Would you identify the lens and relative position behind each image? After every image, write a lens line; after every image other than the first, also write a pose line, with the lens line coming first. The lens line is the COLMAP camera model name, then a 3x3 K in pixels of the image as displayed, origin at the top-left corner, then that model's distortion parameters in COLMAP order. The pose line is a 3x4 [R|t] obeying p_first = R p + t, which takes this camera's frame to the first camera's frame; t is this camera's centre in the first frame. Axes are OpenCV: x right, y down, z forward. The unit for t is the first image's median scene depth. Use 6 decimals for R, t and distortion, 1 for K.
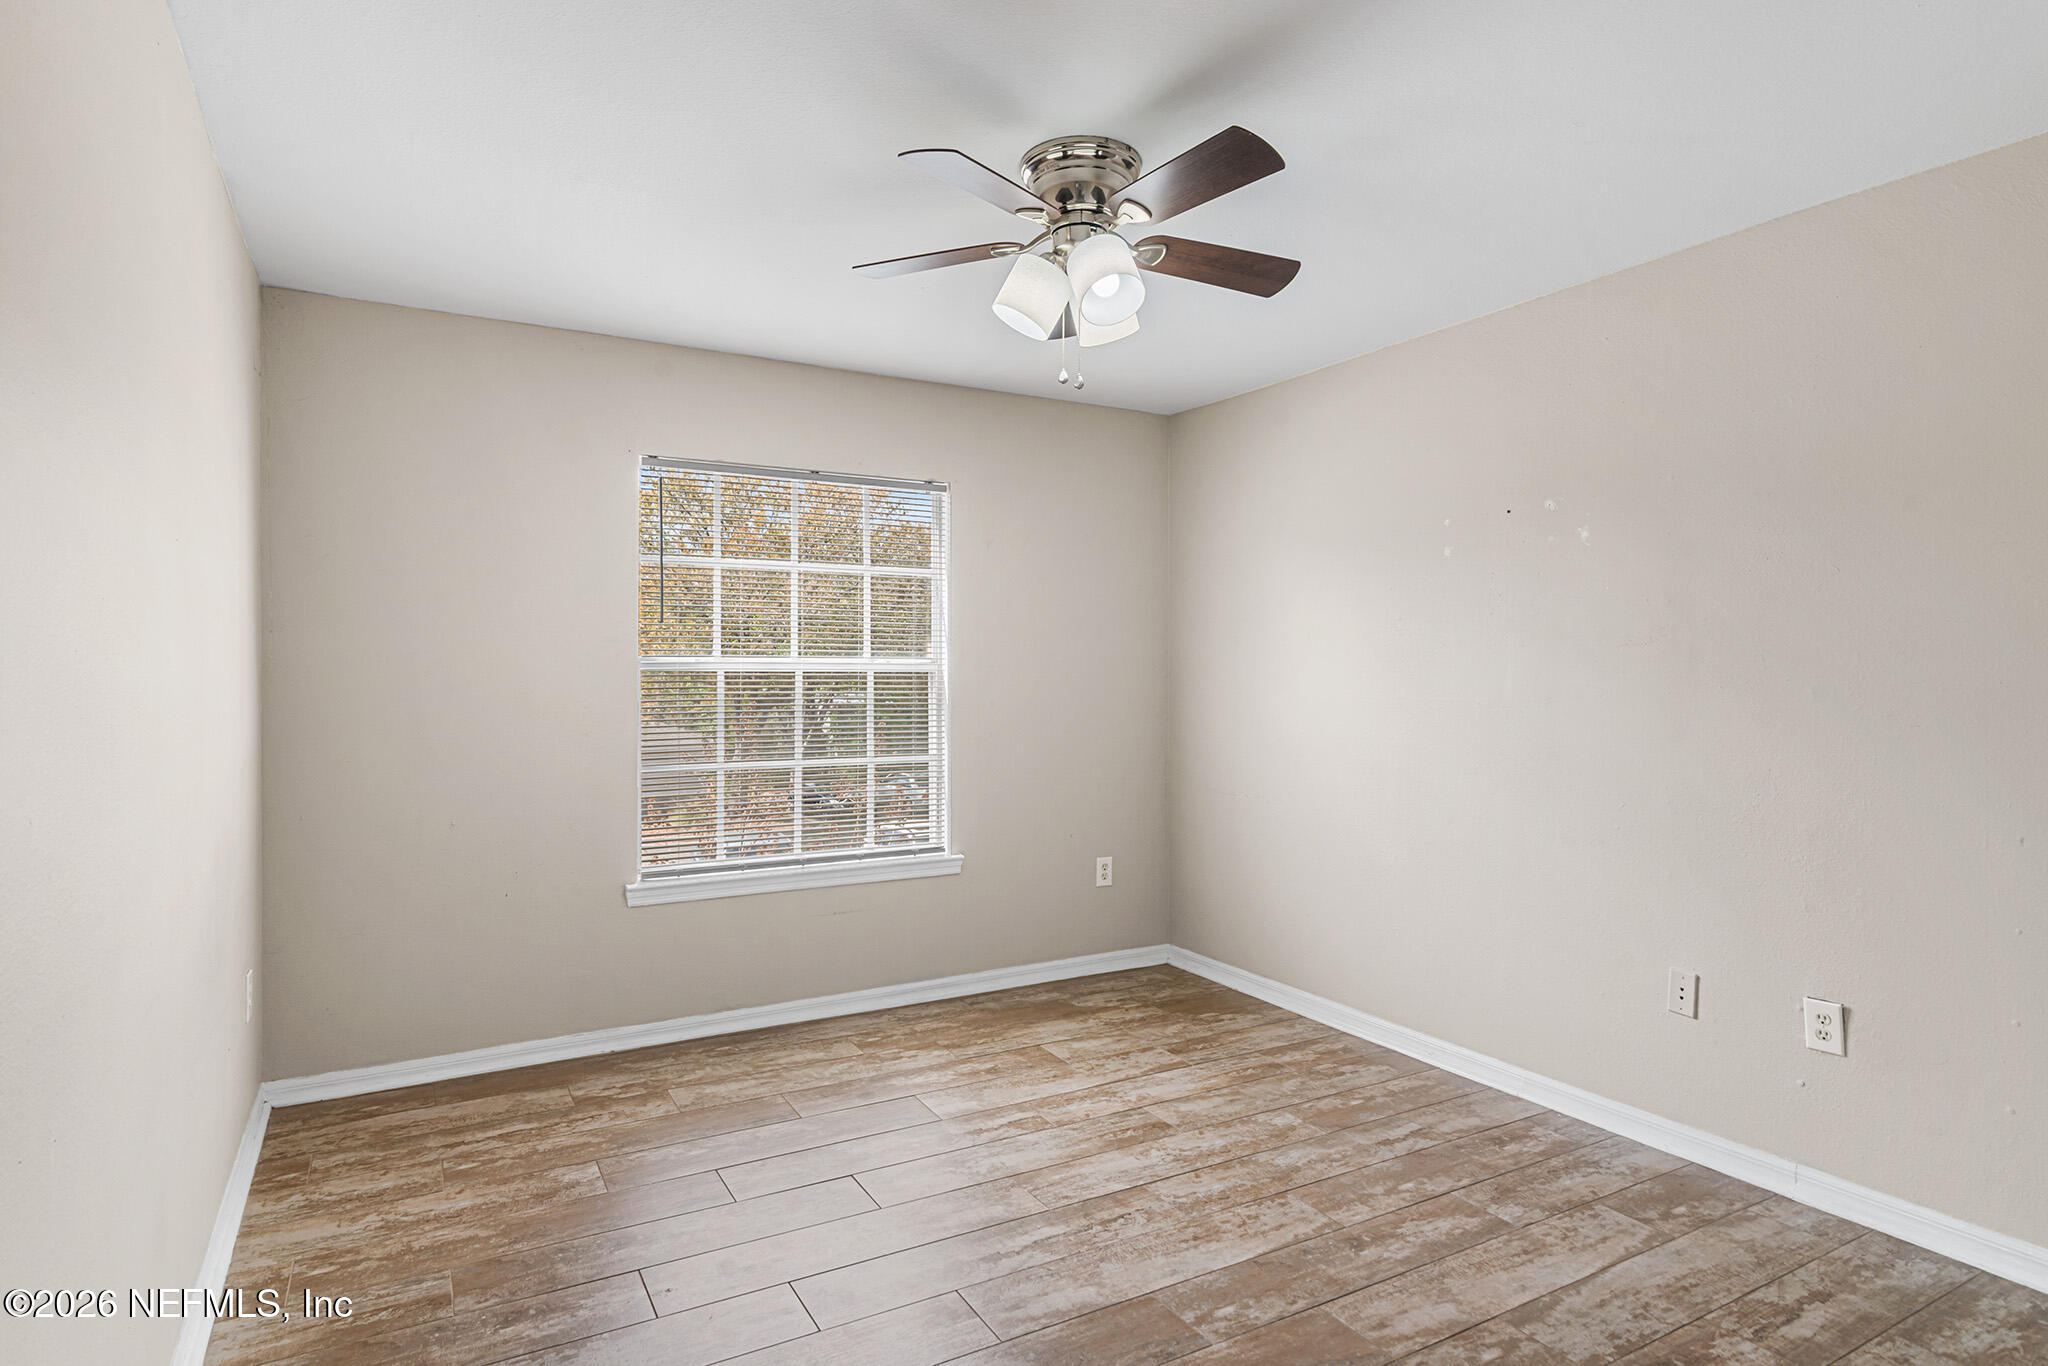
lens RADIAL K [[1120.8, 0, 1025.9], [0, 1120.8, 678.3], [0, 0, 1]] dist [0.013404, -0.001710]
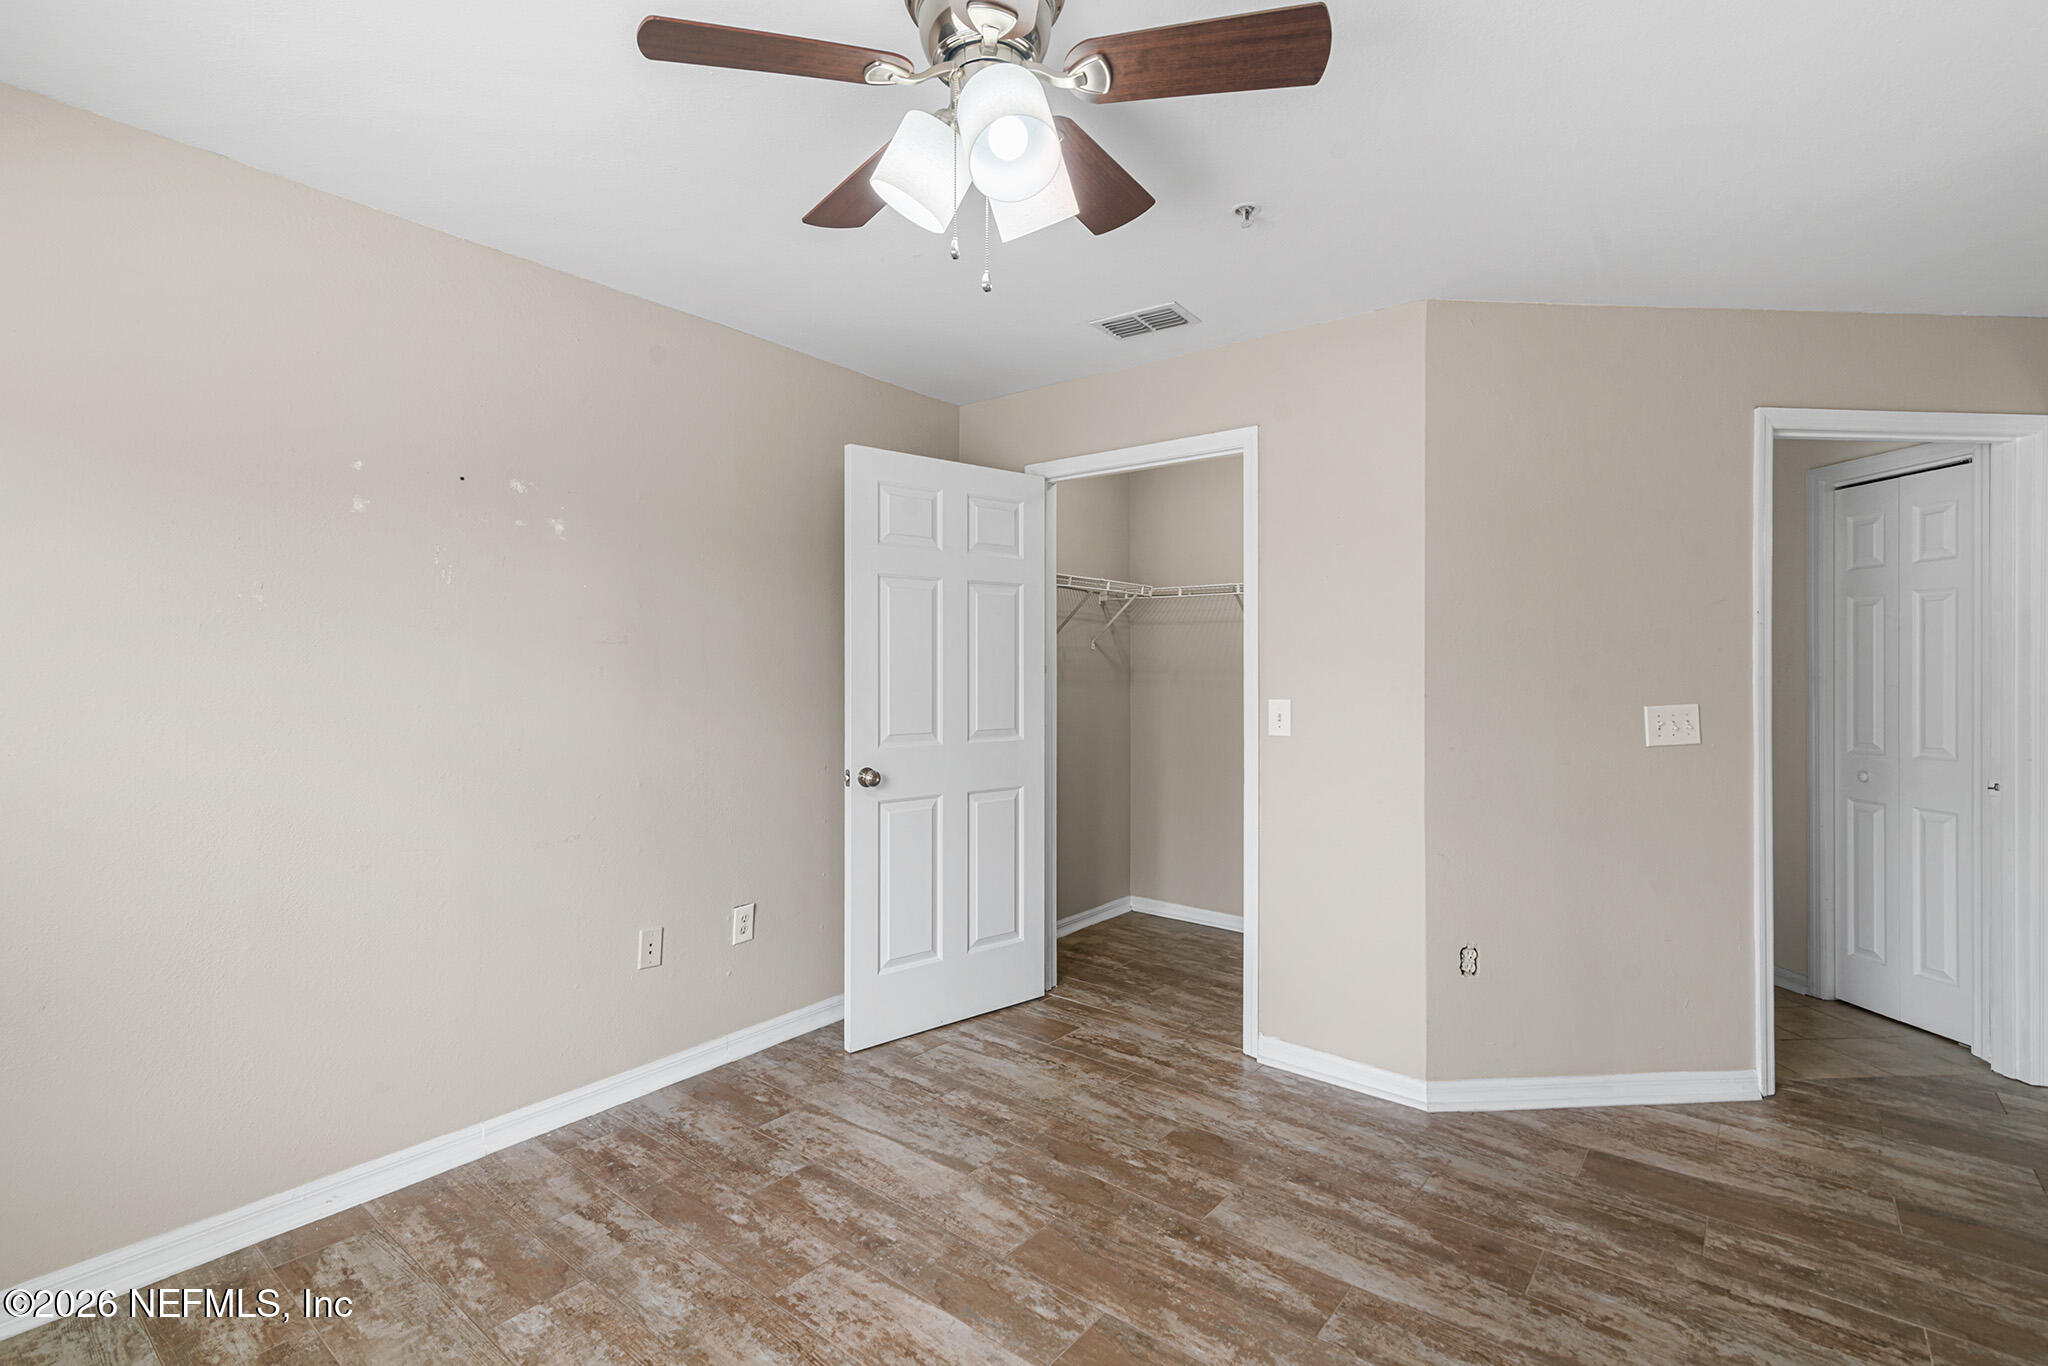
lens RADIAL K [[926.8, 0, 1025.7], [0, 926.8, 676.8], [0, 0, 1]] dist [0.013278, -0.001362]
pose [[-0.365887, -0.008656, 0.930619, -0.479696], [0.000701, 0.999954, 0.009576, -0.006807], [-0.930659, 0.004156, -0.365864, 1.088994]]
